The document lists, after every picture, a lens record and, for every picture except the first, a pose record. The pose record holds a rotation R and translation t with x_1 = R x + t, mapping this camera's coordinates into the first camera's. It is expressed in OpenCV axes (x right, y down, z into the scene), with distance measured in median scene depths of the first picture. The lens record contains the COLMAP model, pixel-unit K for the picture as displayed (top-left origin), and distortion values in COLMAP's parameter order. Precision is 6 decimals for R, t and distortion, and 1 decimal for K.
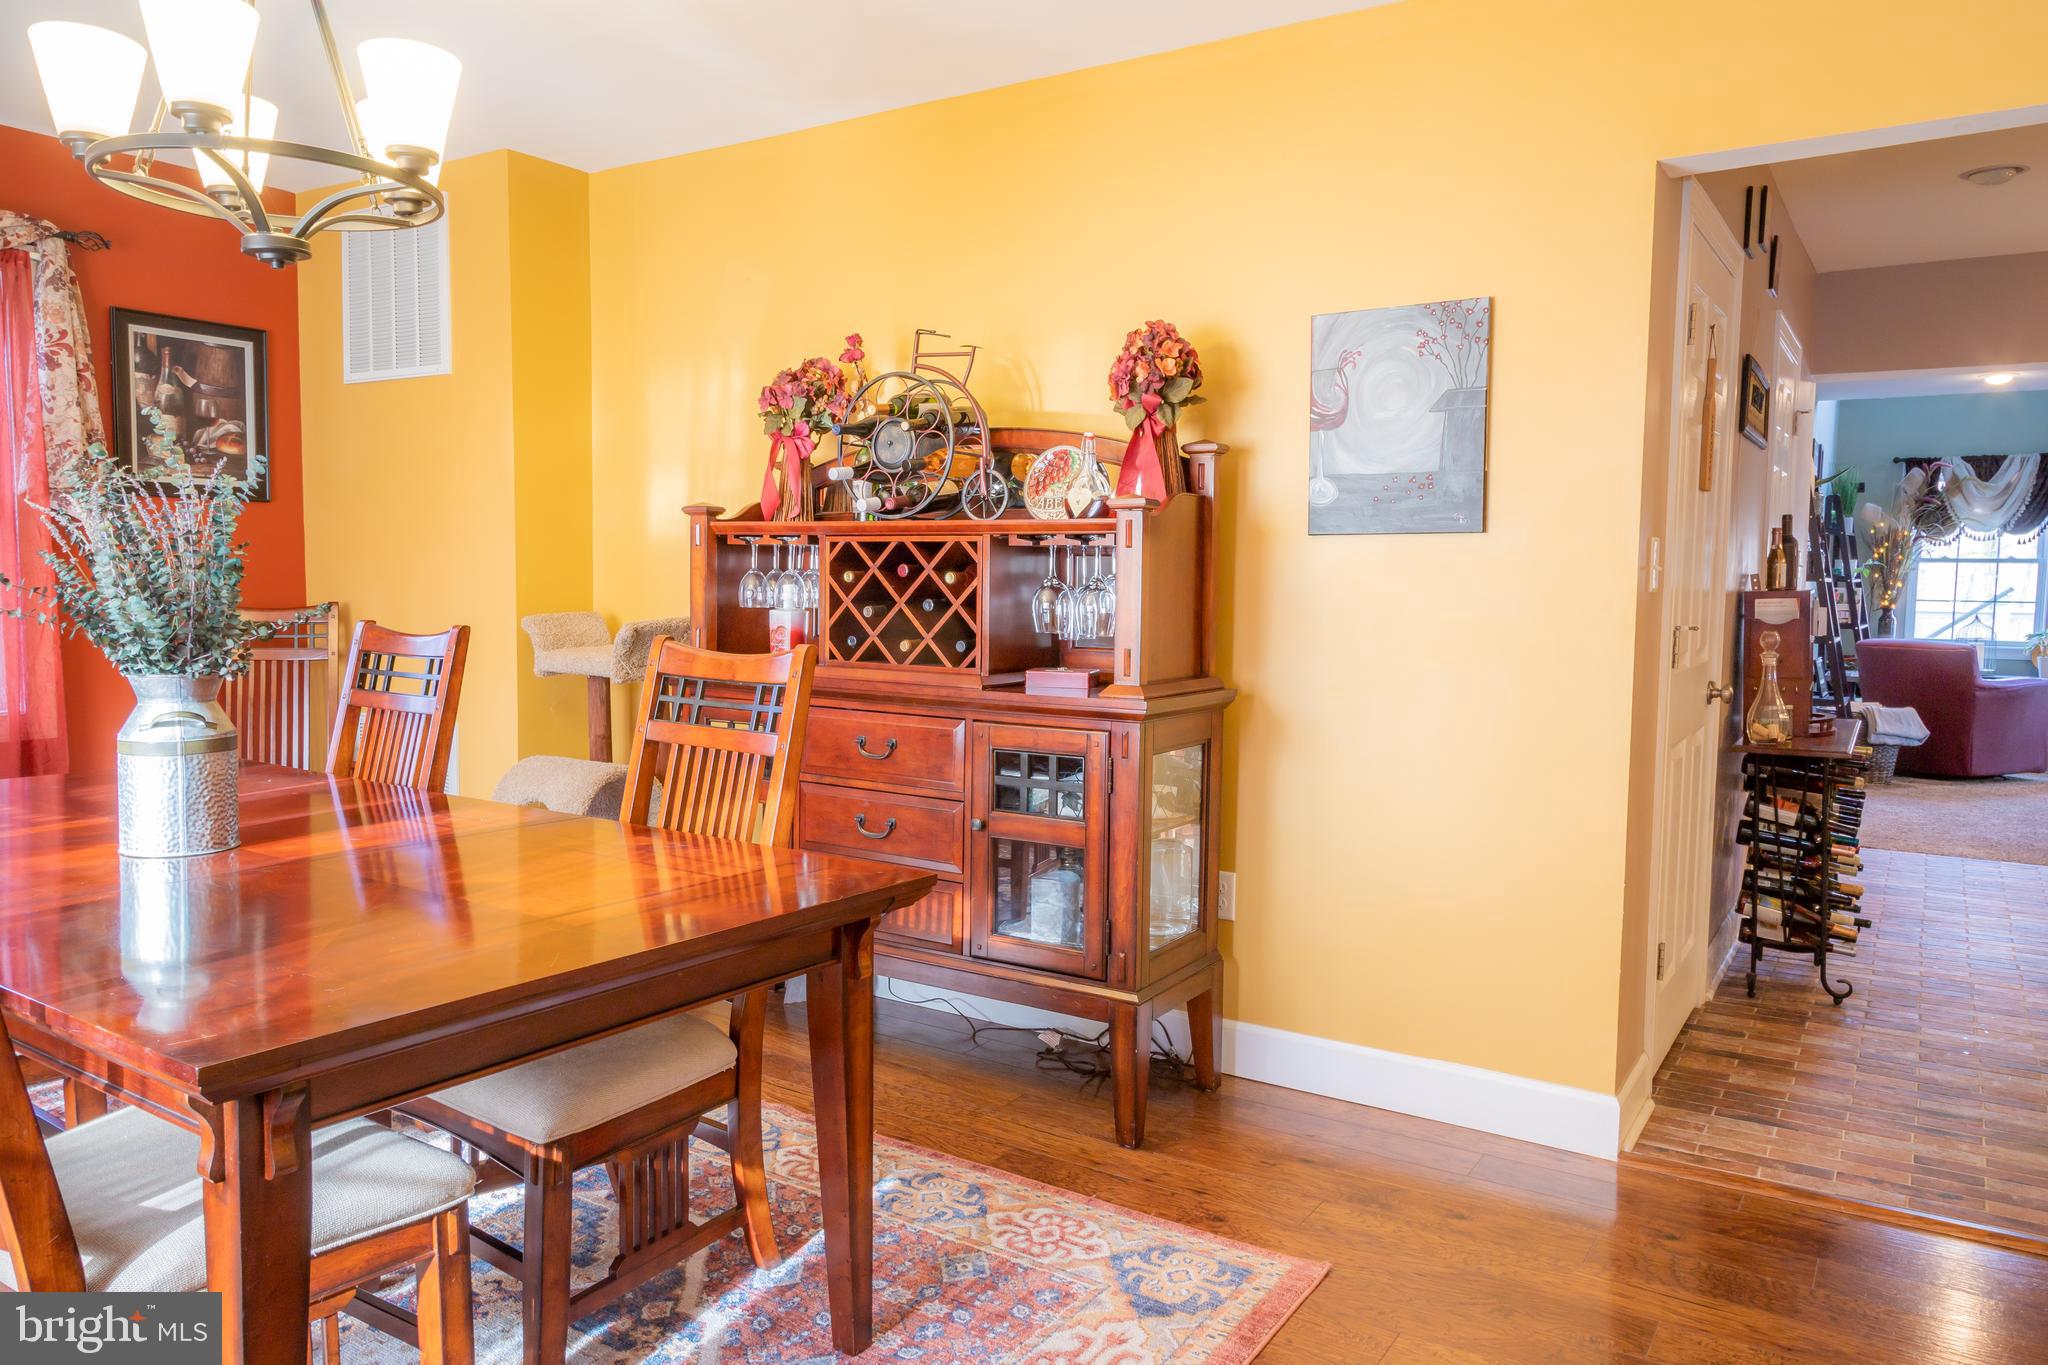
lens RADIAL K [[1413.4, 0, 1024.0], [0, 1413.4, 682.5], [0, 0, 1]] dist [0.009310, -0.000939]
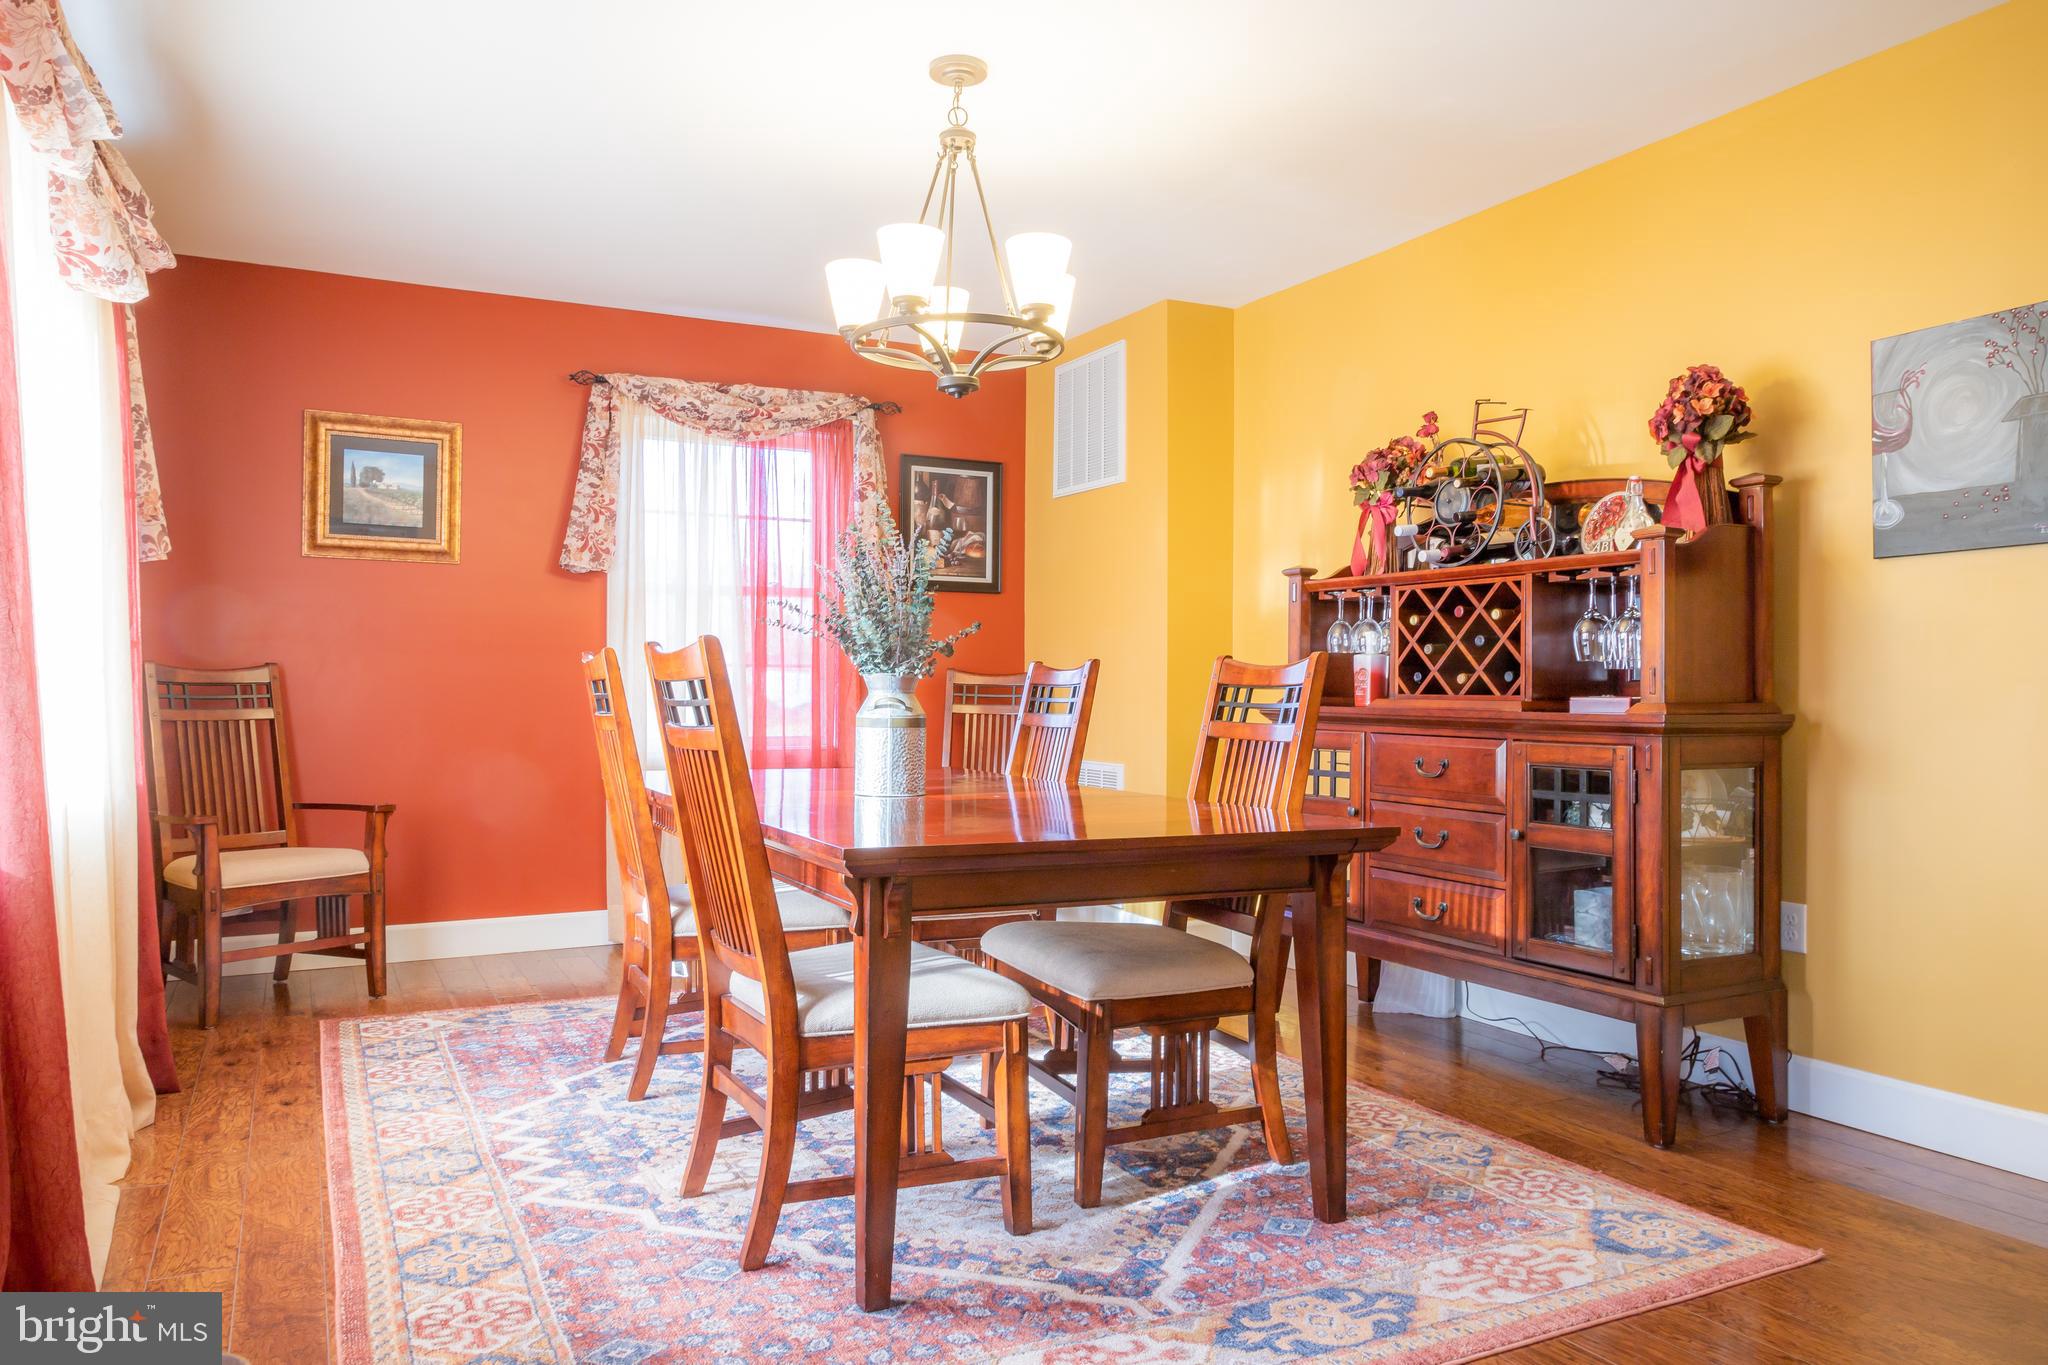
lens RADIAL K [[1413.4, 0, 1024.0], [0, 1413.4, 682.5], [0, 0, 1]] dist [0.009310, -0.000939]
pose [[0.871725, -0.012400, -0.489839, 0.169460], [-0.029650, 0.996513, -0.077991, 0.077915], [0.489098, 0.082510, 0.868318, -0.146750]]
